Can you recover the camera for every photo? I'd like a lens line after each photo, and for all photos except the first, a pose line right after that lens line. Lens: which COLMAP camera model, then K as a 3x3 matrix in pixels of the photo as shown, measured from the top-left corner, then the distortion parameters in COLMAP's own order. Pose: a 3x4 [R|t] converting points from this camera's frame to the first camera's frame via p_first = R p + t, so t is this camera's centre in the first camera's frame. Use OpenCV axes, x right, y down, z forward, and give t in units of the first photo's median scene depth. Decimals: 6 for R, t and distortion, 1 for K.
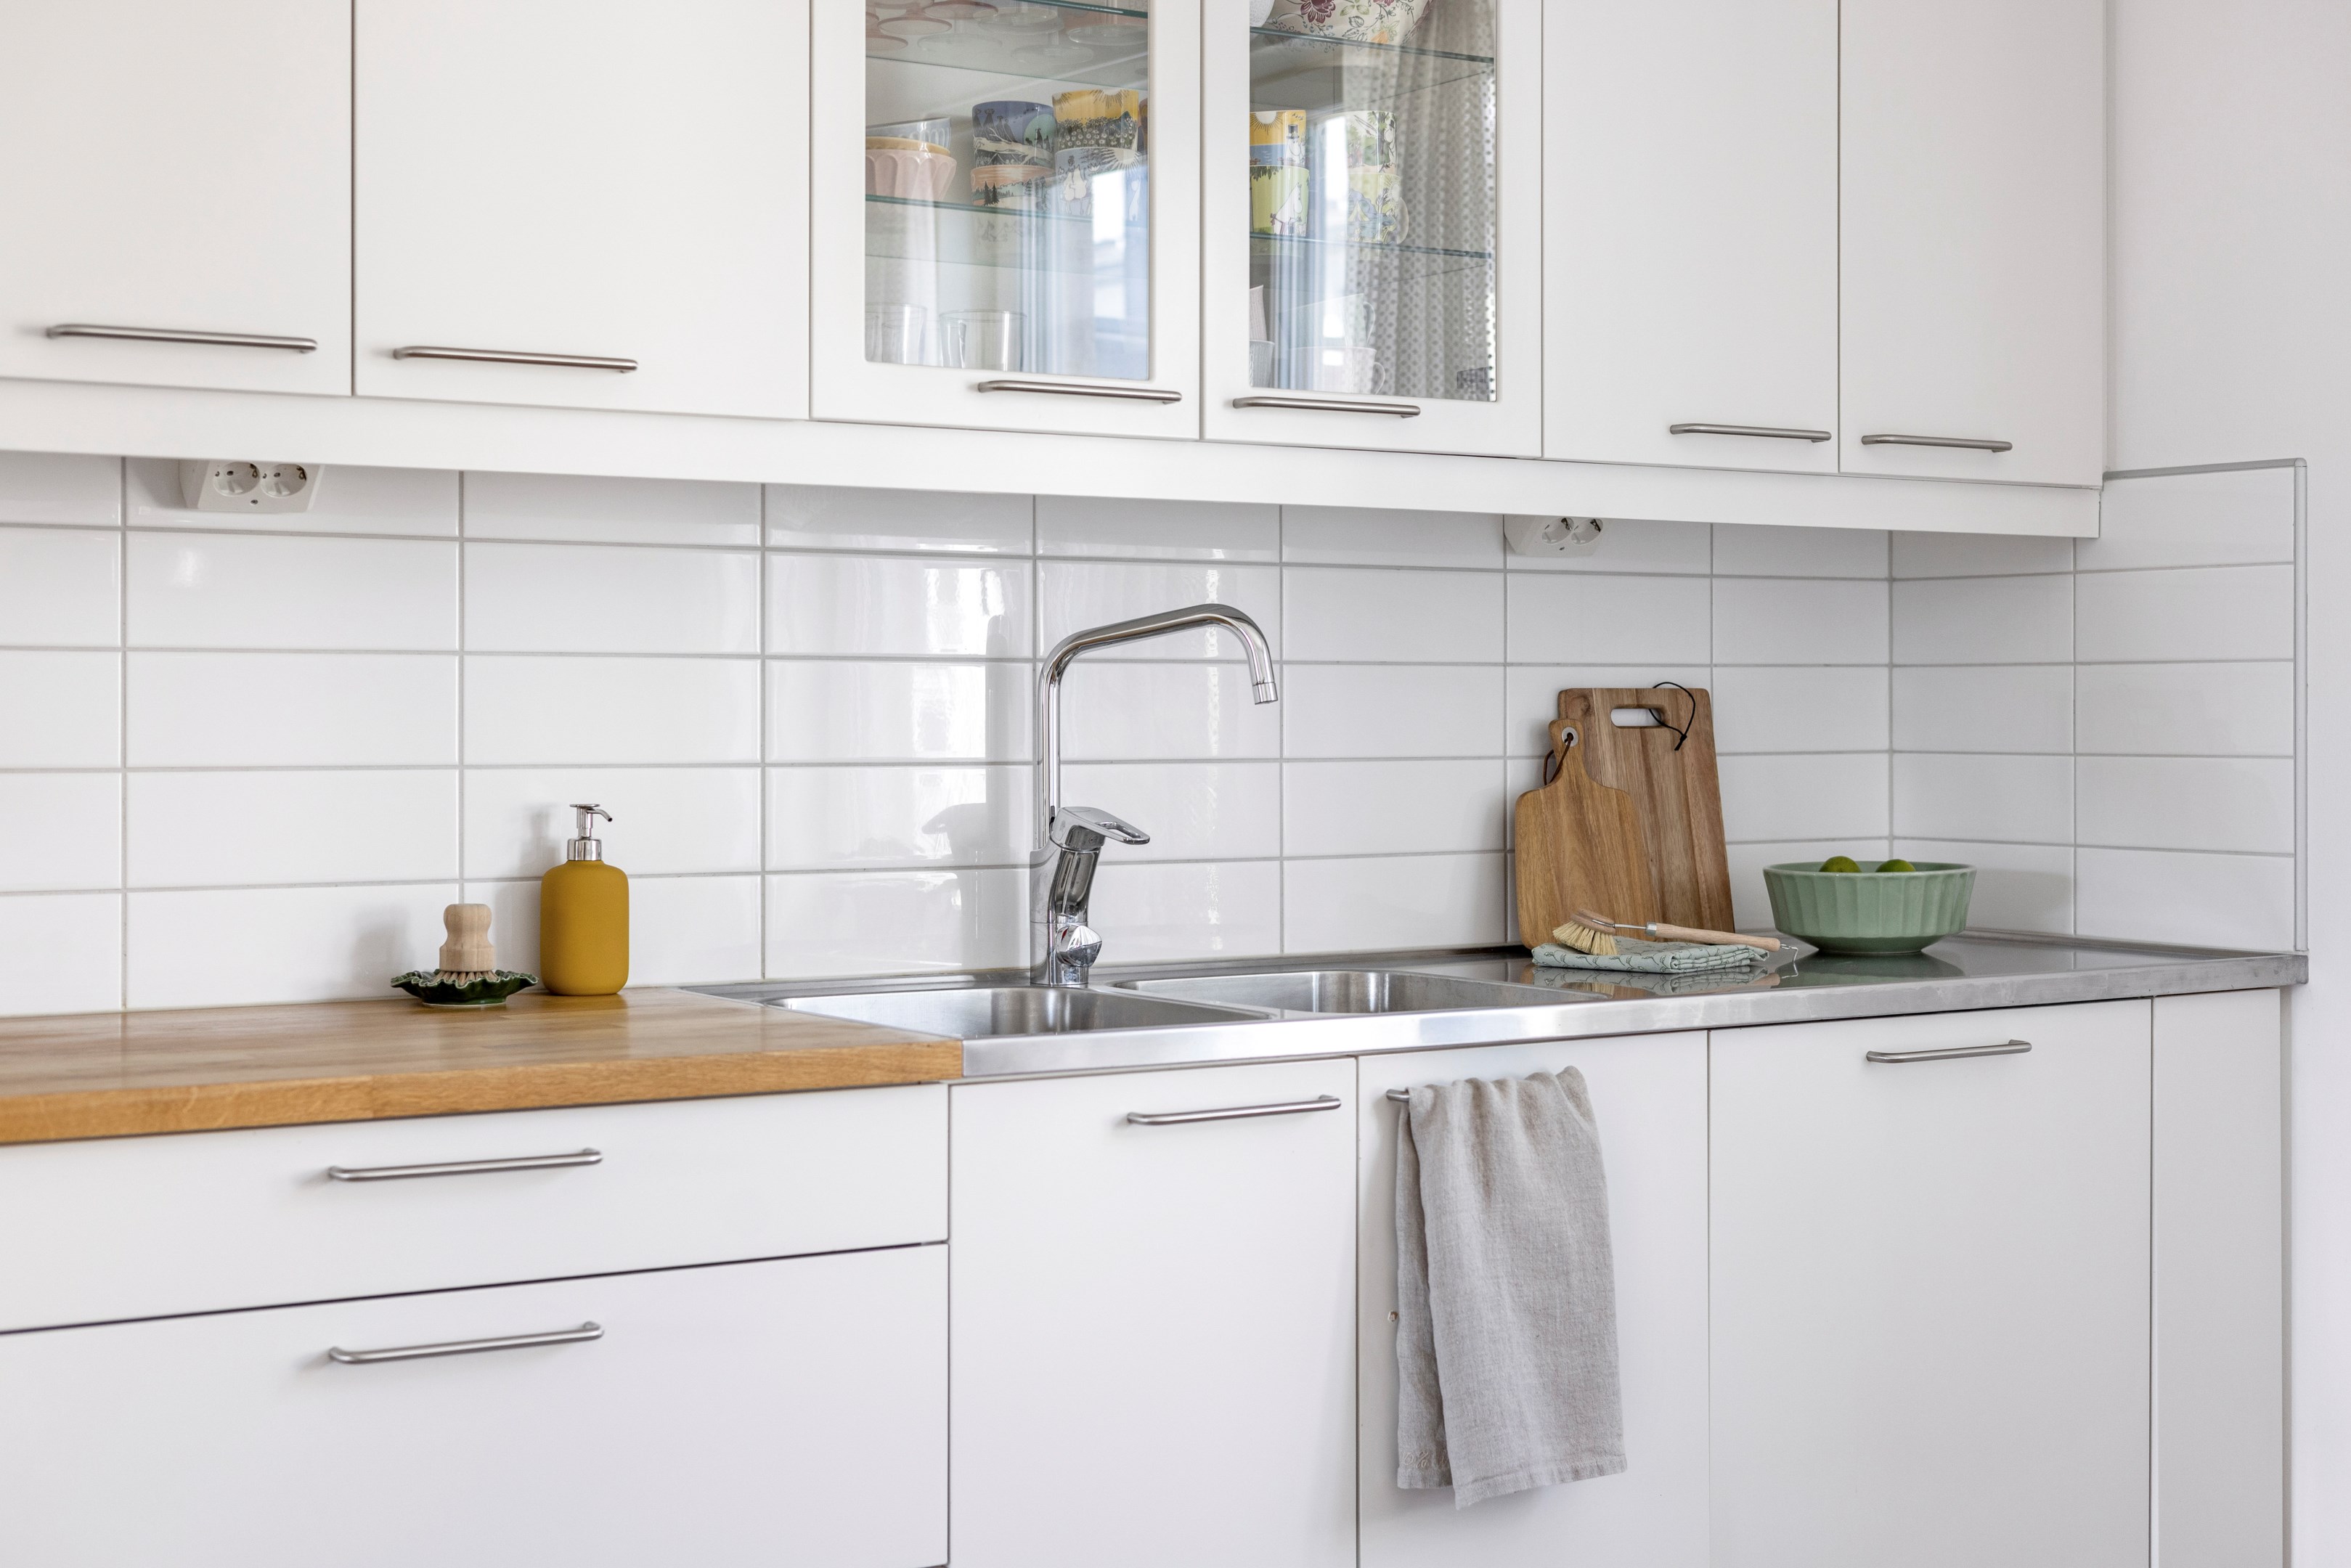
lens RADIAL K [[3350.8, 0, 1200.0], [0, 3350.8, 703.4], [0, 0, 1]] dist [0.014238, 0.000000]
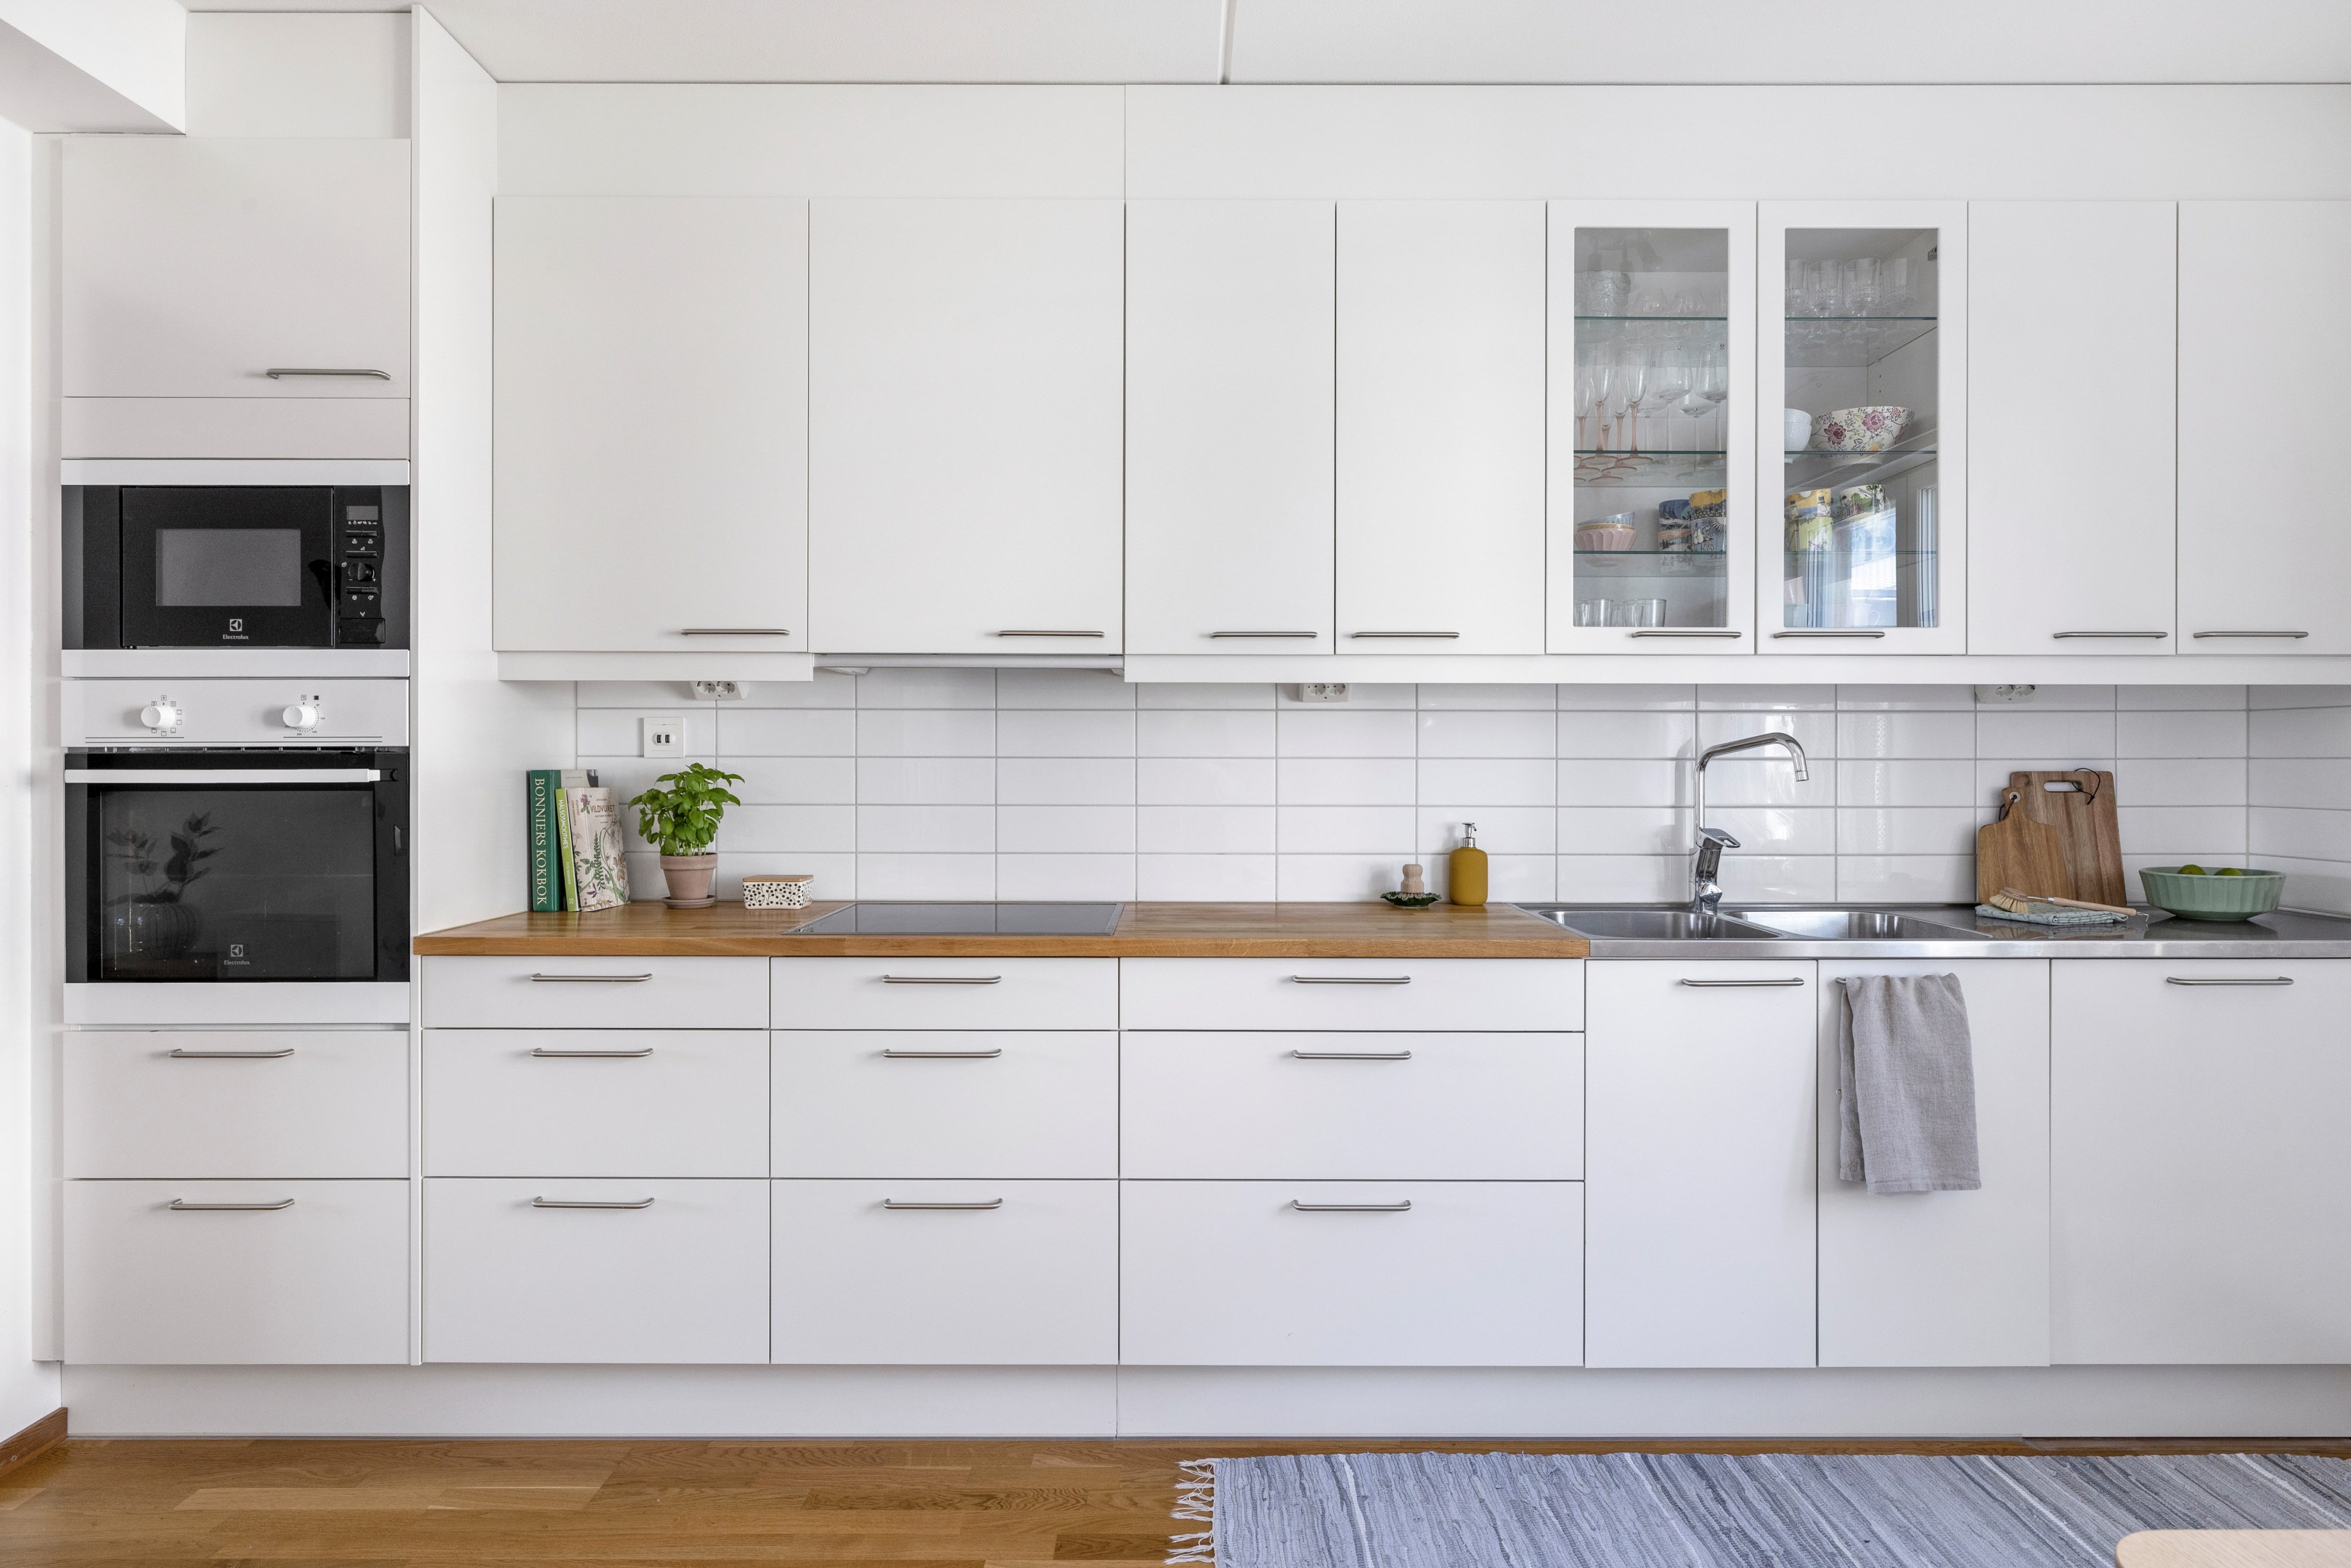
lens RADIAL K [[1313.5, 0, 1171.3], [0, 1313.5, 769.6], [0, 0, 1]] dist [-0.003835, 0.000122]
pose [[0.833900, 0.002613, -0.551910, 0.138825], [0.000313, 0.999986, 0.005208, -0.011154], [0.551916, -0.004516, 0.833888, 0.117516]]
